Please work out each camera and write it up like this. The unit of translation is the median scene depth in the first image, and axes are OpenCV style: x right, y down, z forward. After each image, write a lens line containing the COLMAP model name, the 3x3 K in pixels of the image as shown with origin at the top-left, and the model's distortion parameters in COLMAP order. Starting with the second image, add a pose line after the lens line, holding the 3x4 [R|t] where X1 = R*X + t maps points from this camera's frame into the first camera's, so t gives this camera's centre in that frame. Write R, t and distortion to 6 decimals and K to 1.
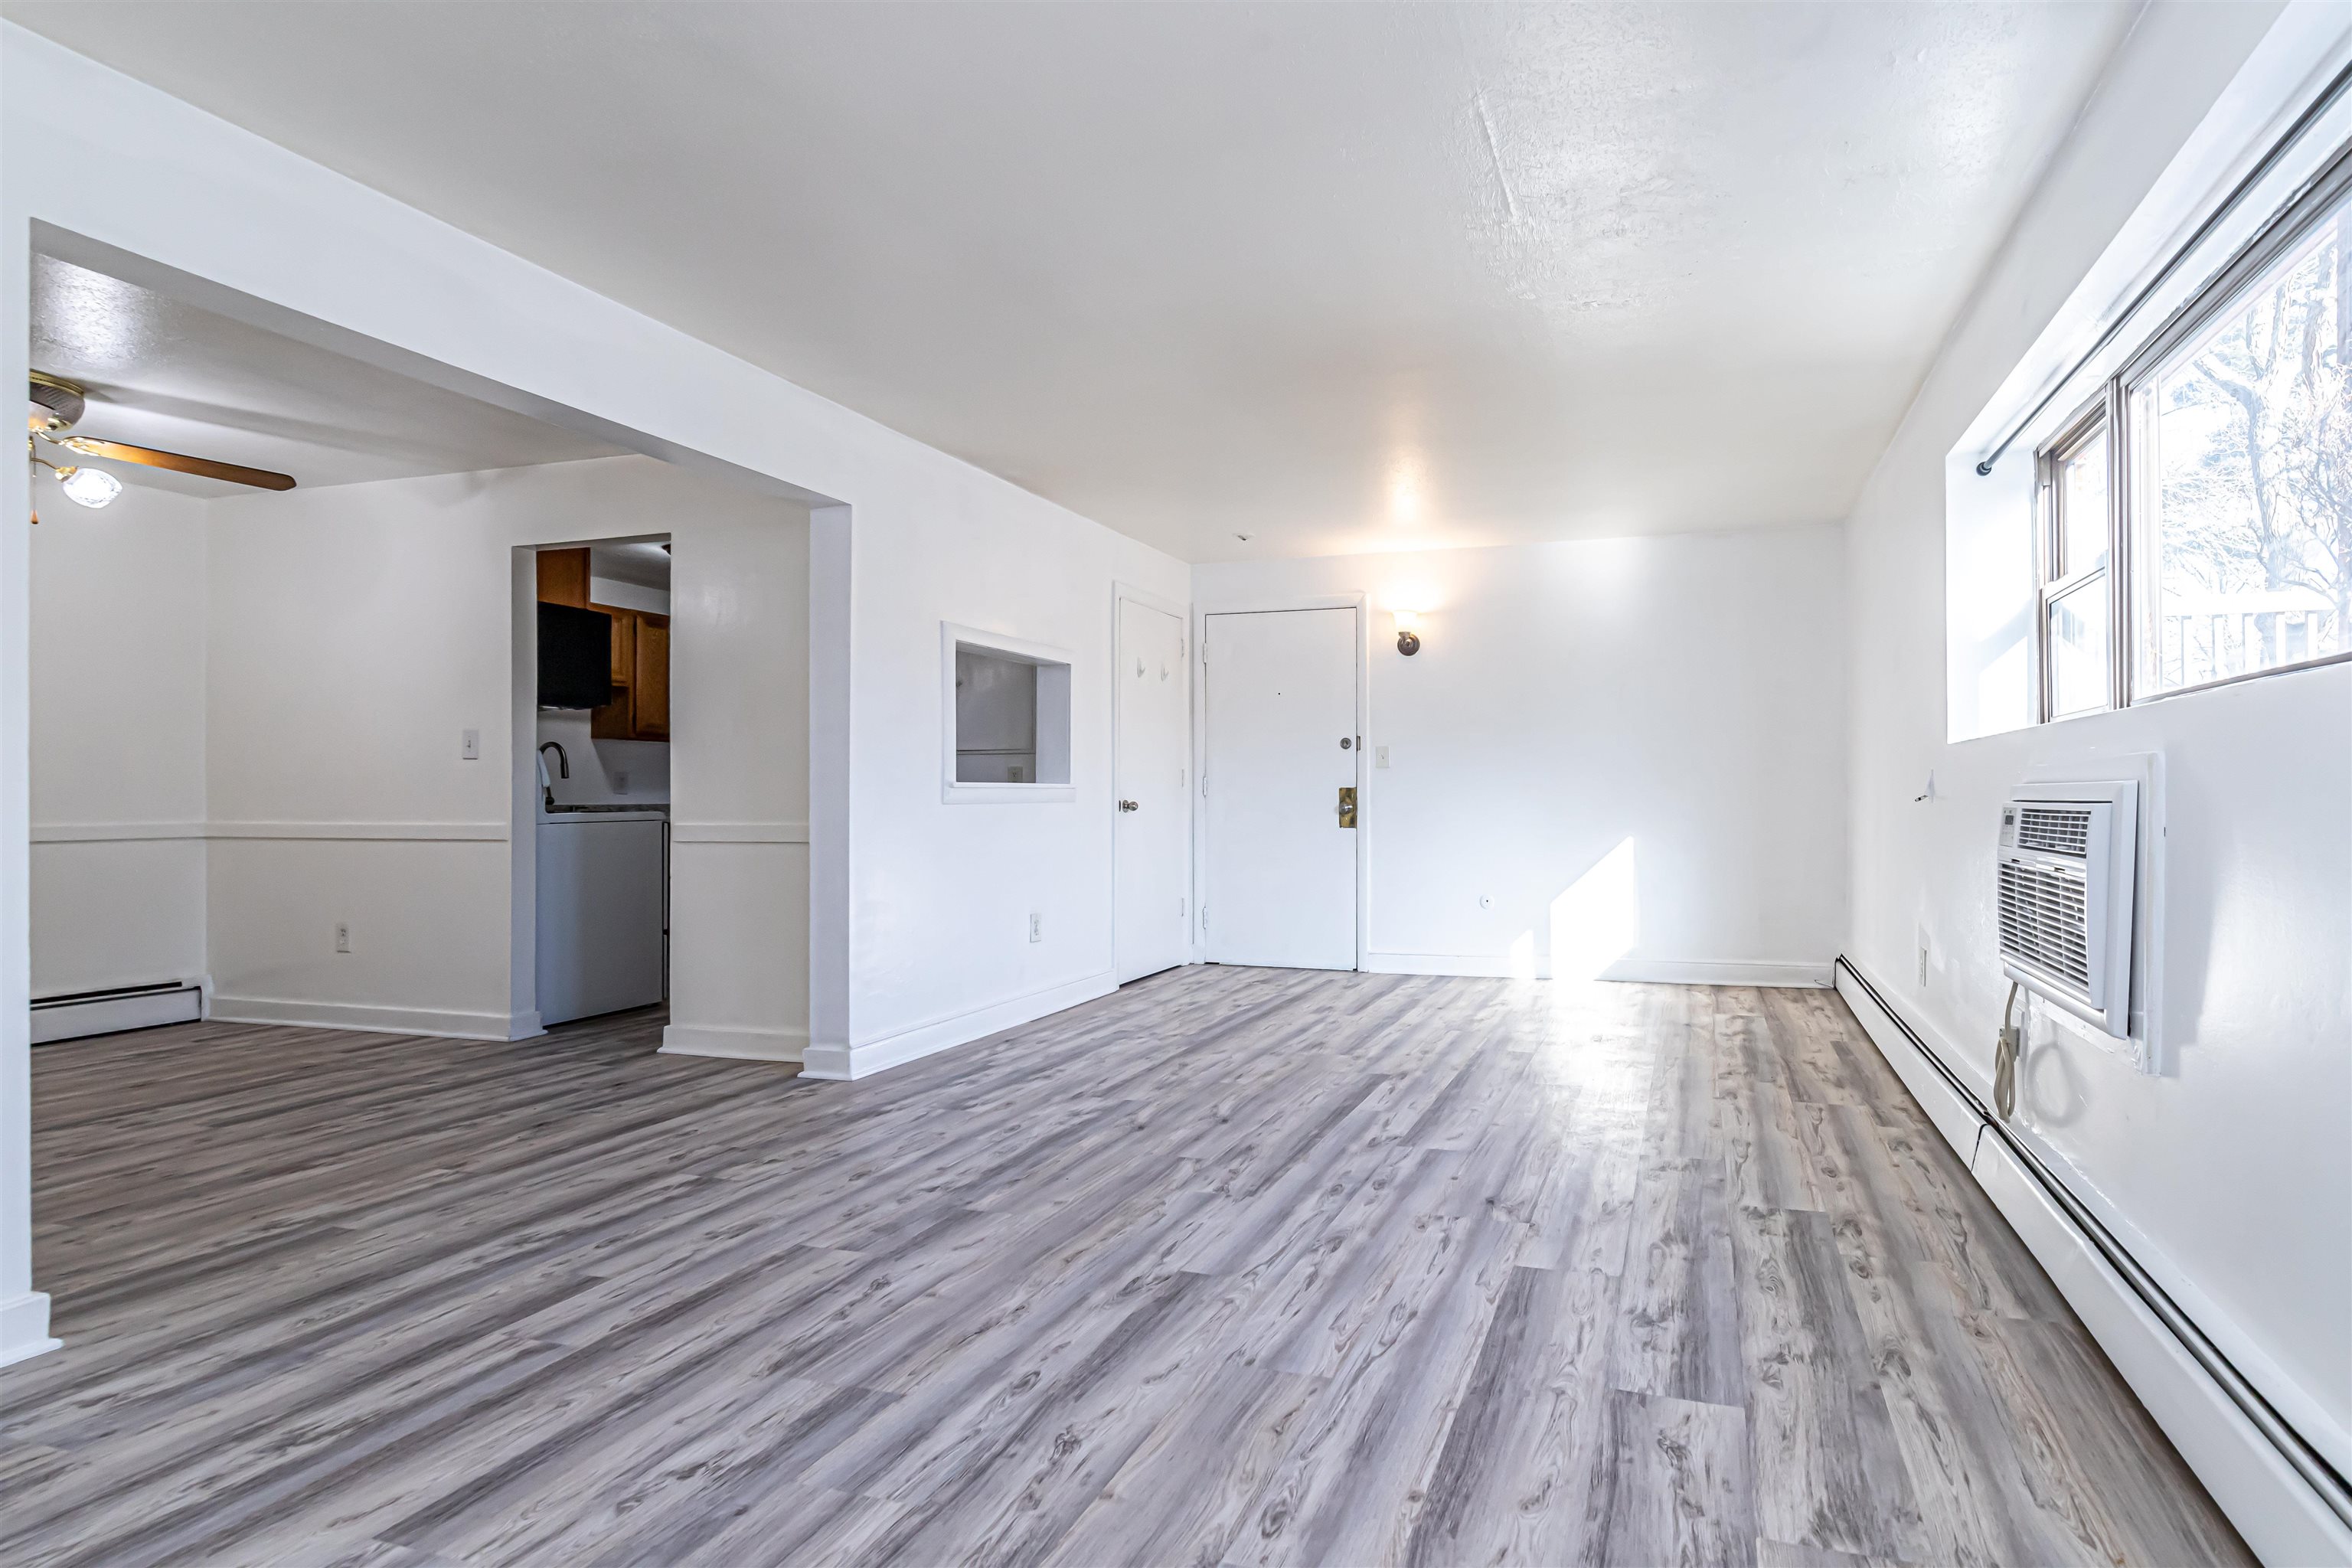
lens RADIAL K [[1139.6, 0, 1360.5], [0, 1139.6, 793.2], [0, 0, 1]] dist [0.003193, 0.000755]
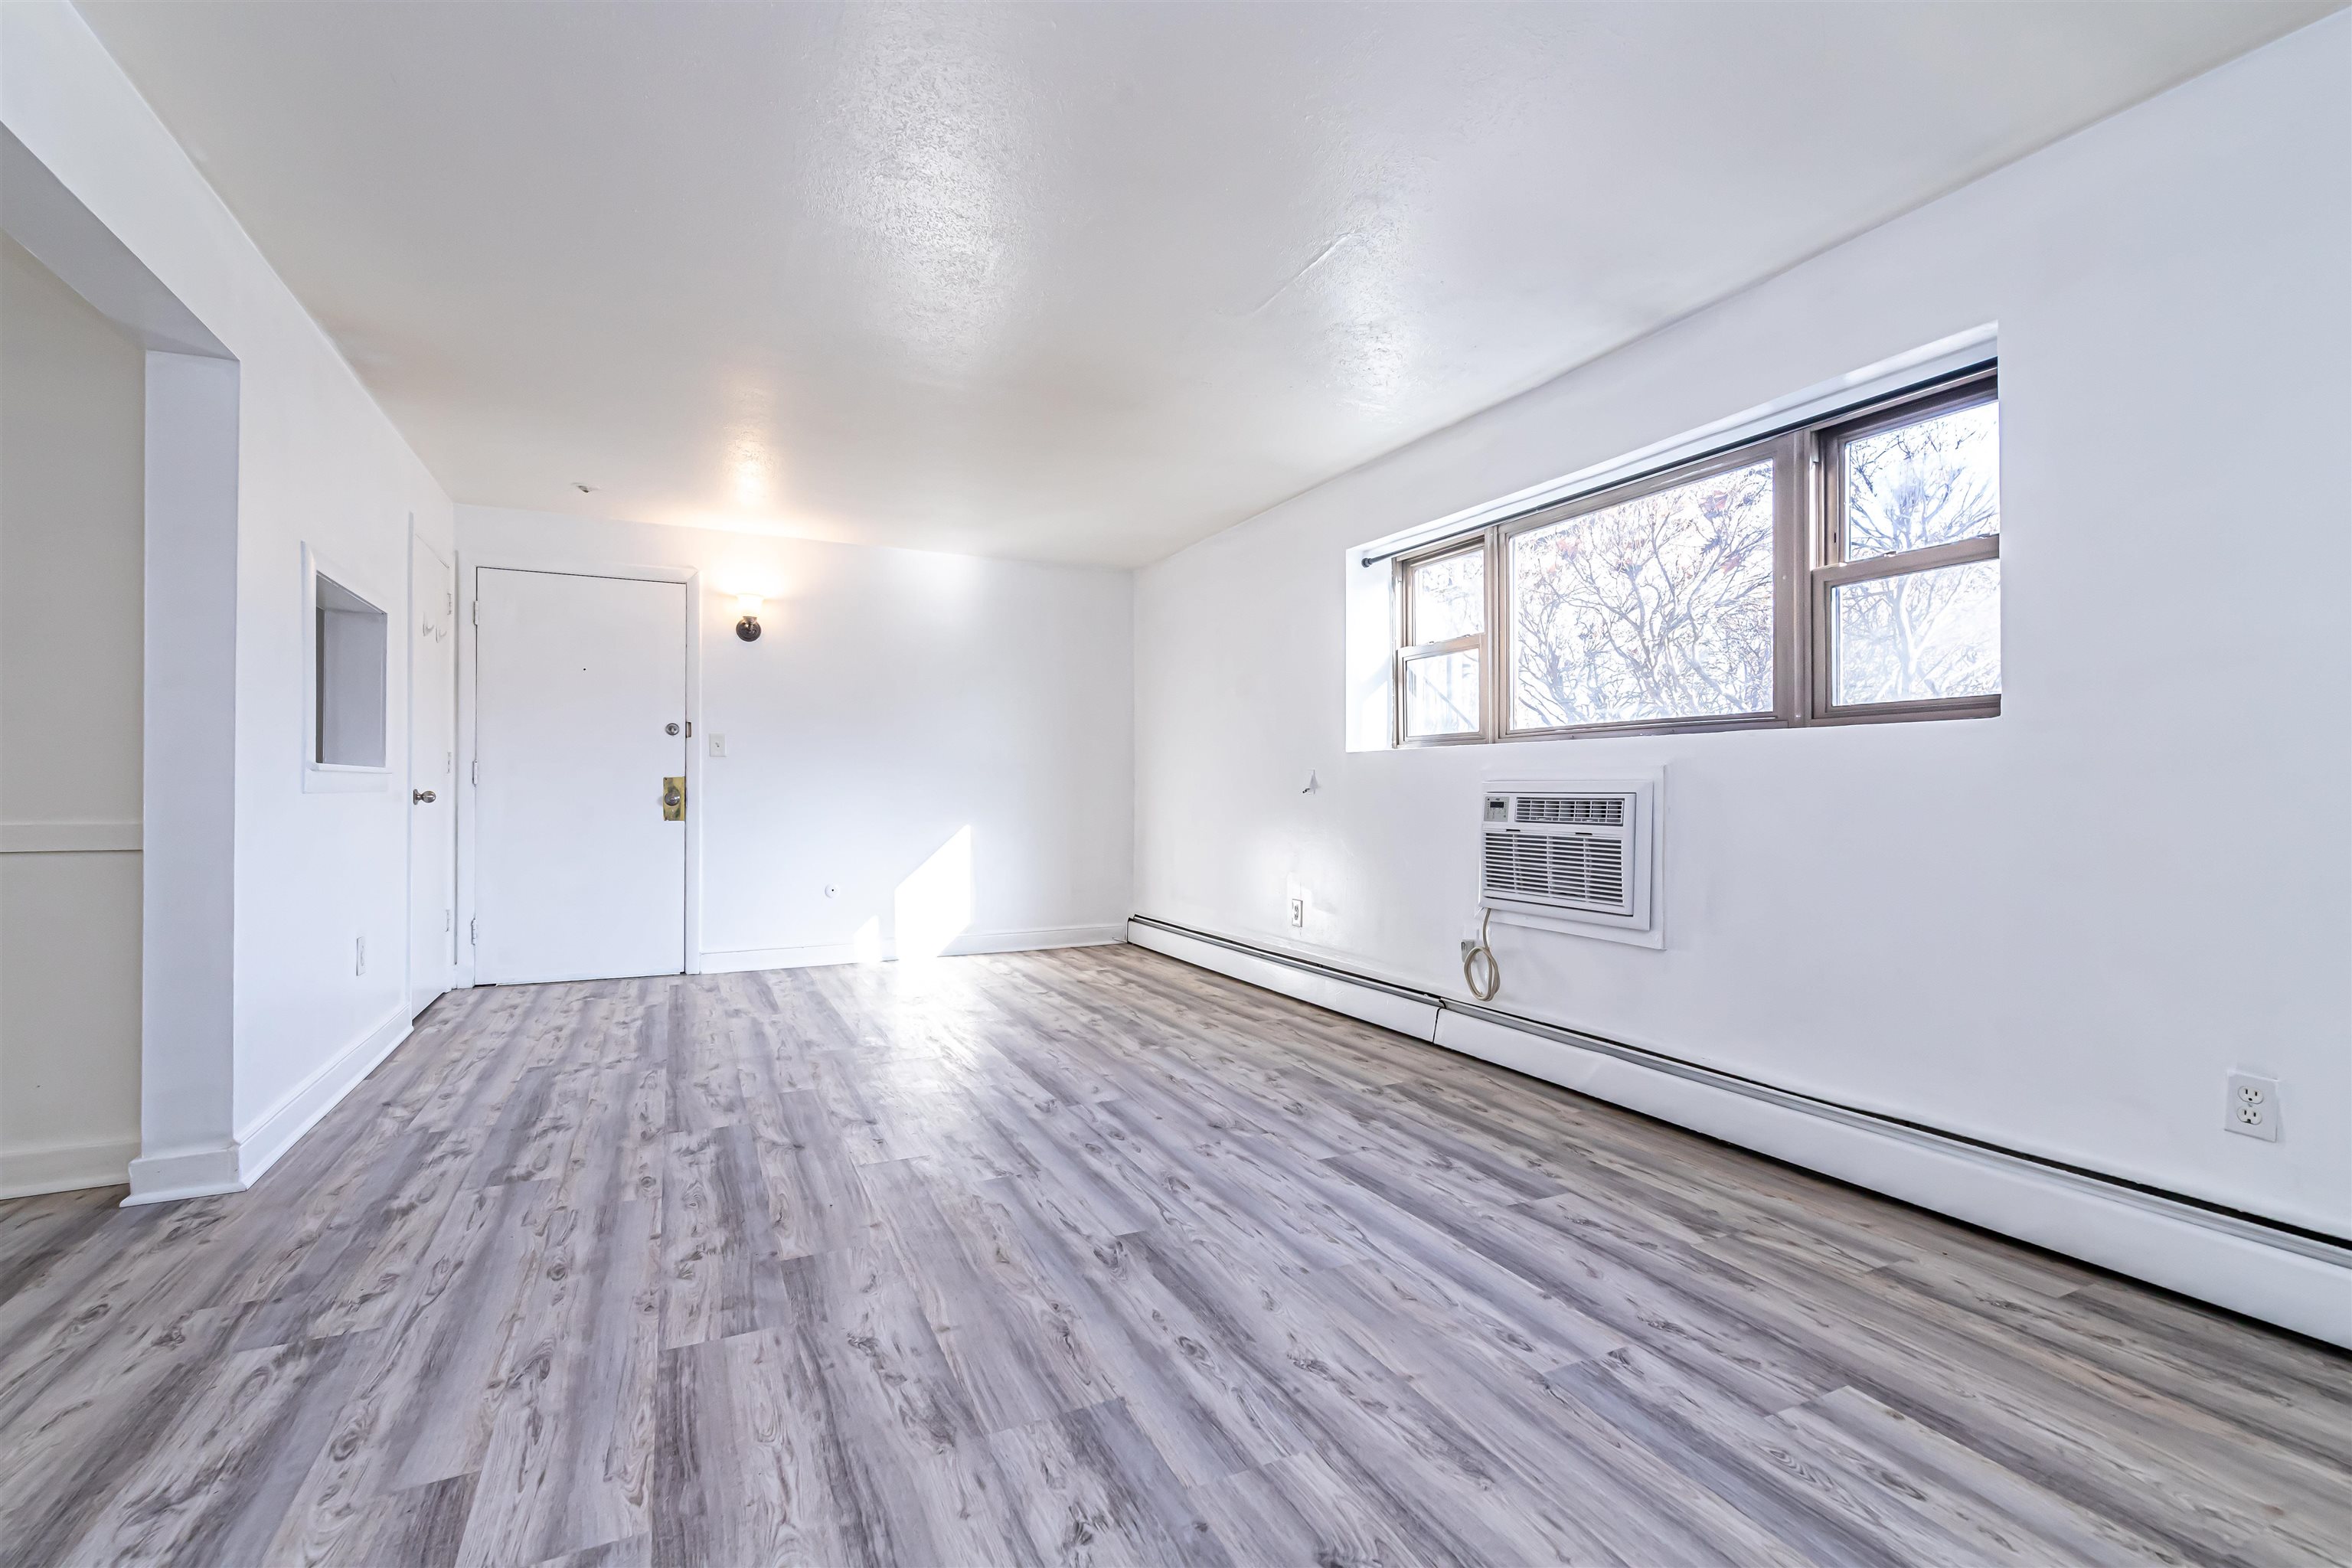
lens RADIAL K [[1054.2, 0, 1182.2], [0, 1054.2, 800.1], [0, 0, 1]] dist [0.002716, -0.001032]
pose [[0.744969, -0.001141, 0.667098, -0.546087], [-0.007401, 0.999923, 0.009975, 0.003629], [-0.667058, -0.012369, 0.744903, 0.169523]]
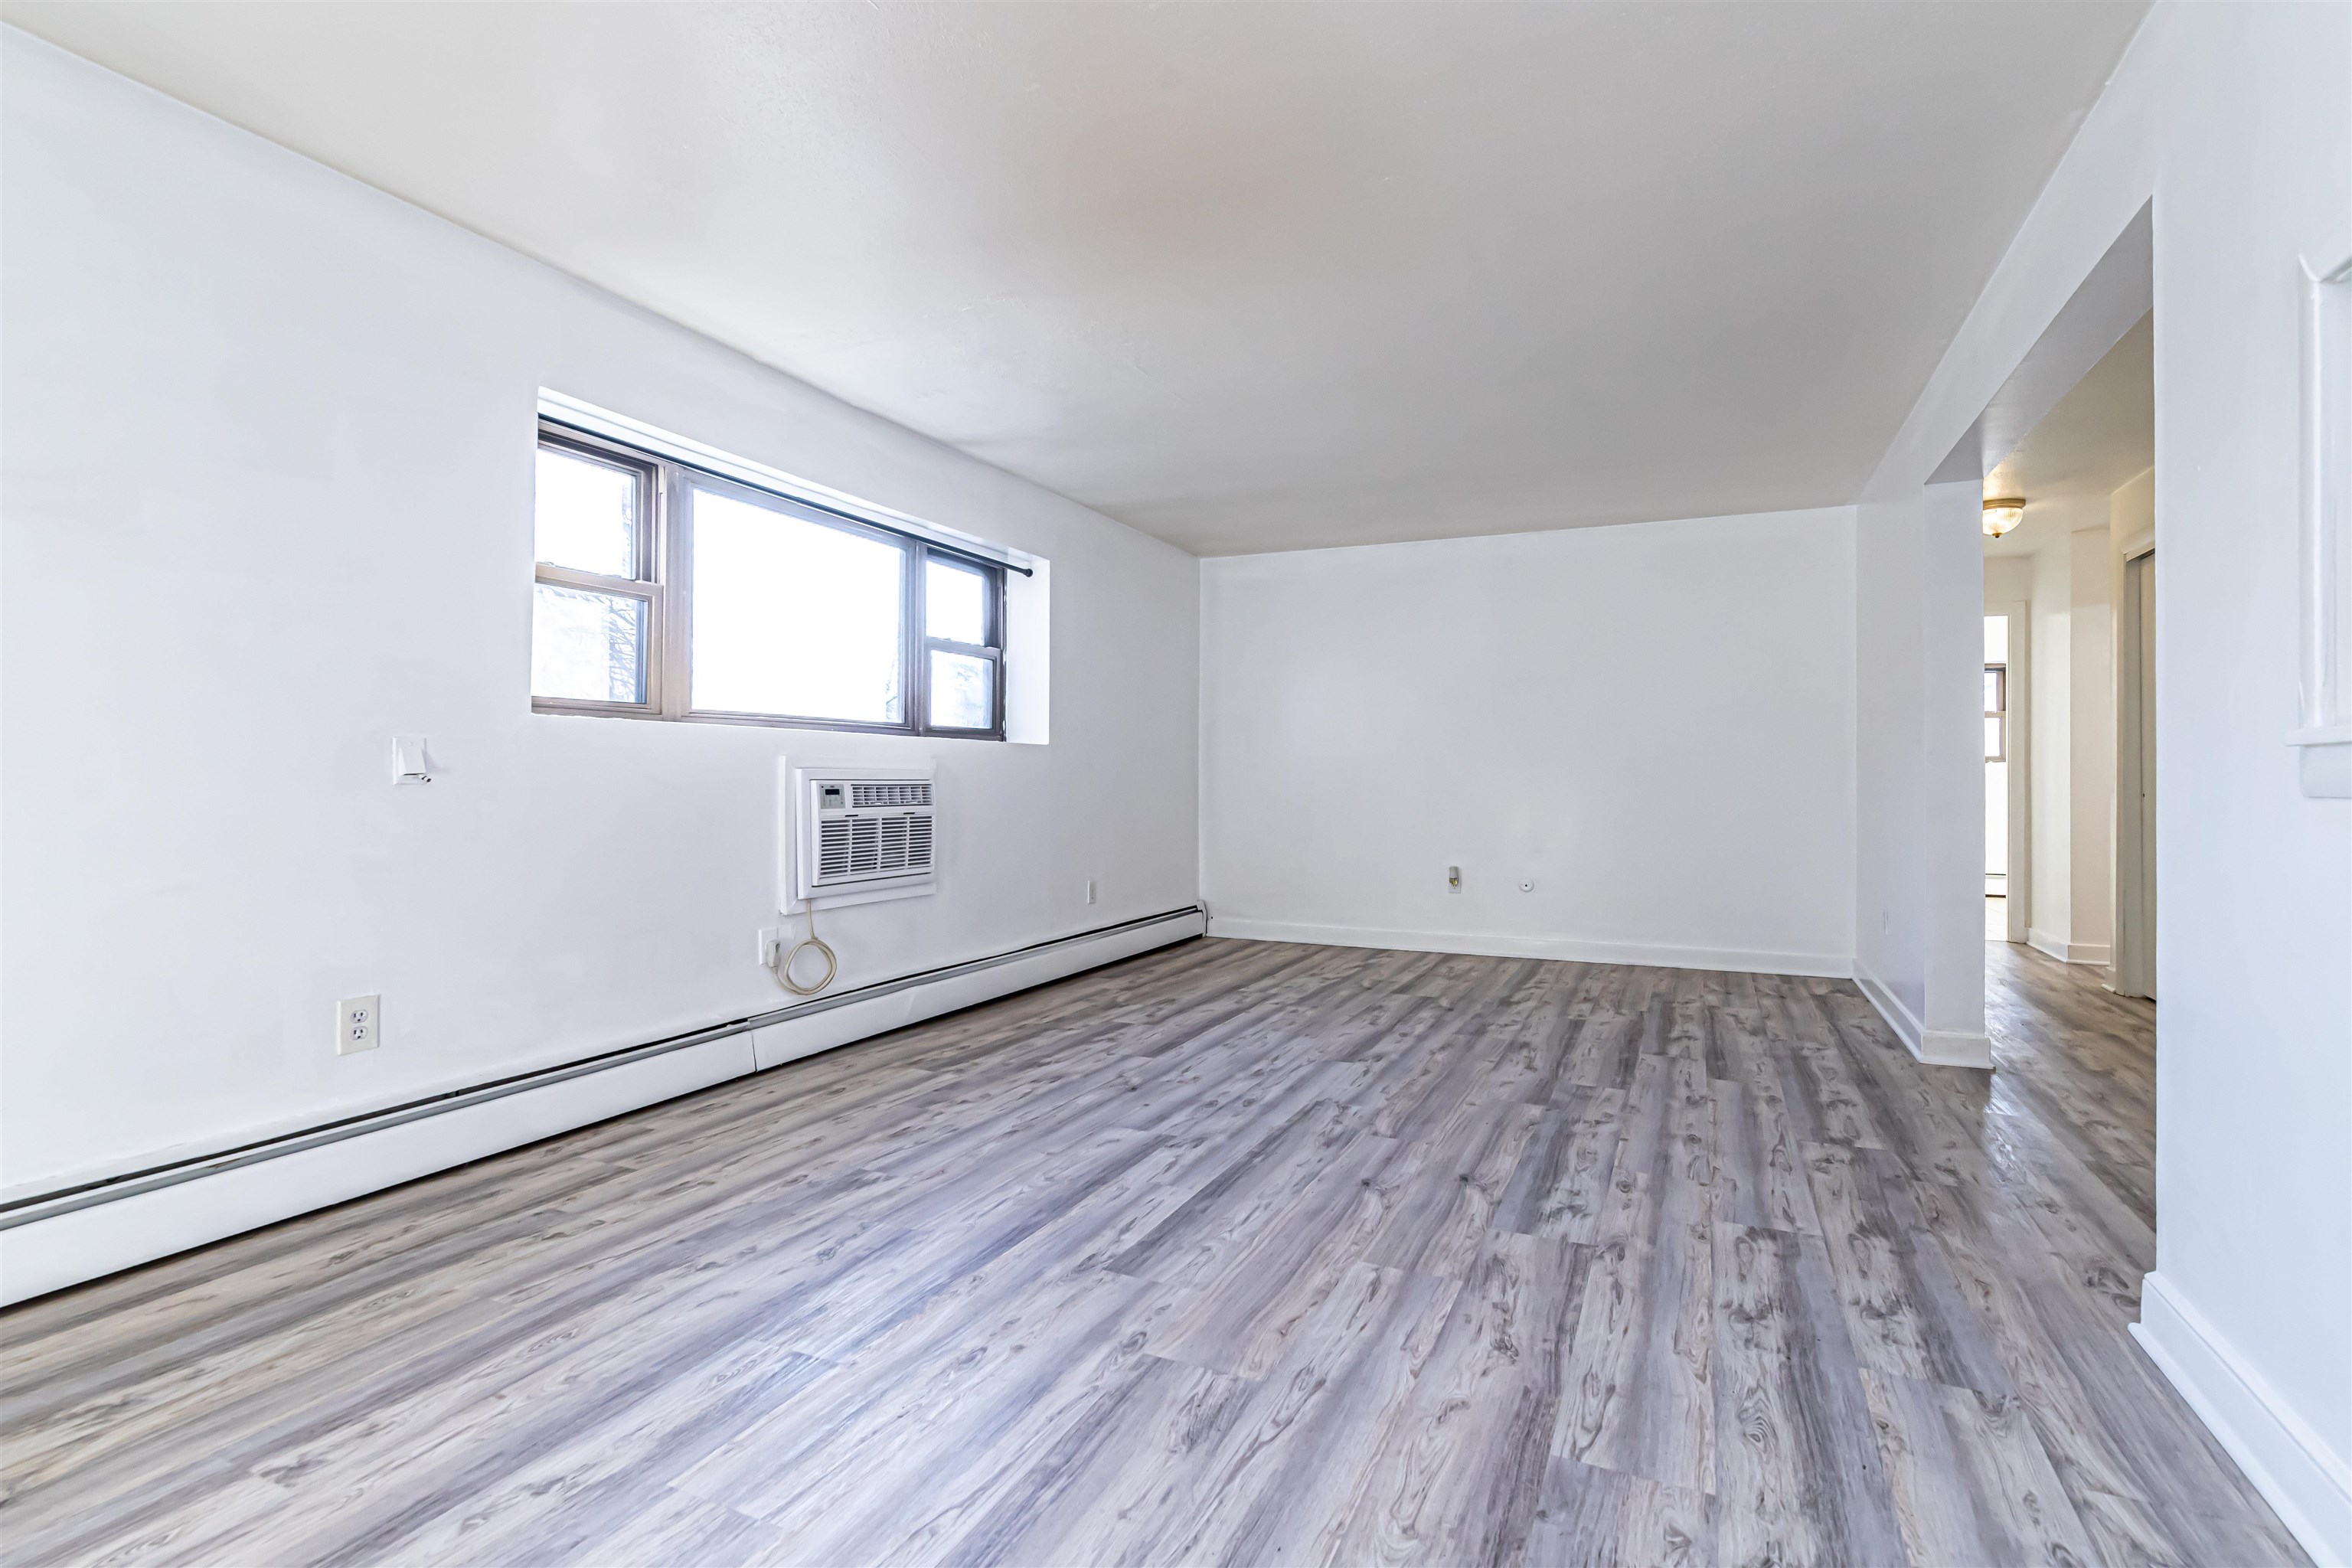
lens RADIAL K [[1097.5, 0, 1224.4], [0, 1097.5, 795.9], [0, 0, 1]] dist [0.002511, -0.002564]
pose [[-0.991977, -0.003749, 0.126361, -0.123042], [-0.002330, 0.999933, 0.011374, 0.006789], [-0.126395, 0.010989, -0.991919, 1.871180]]
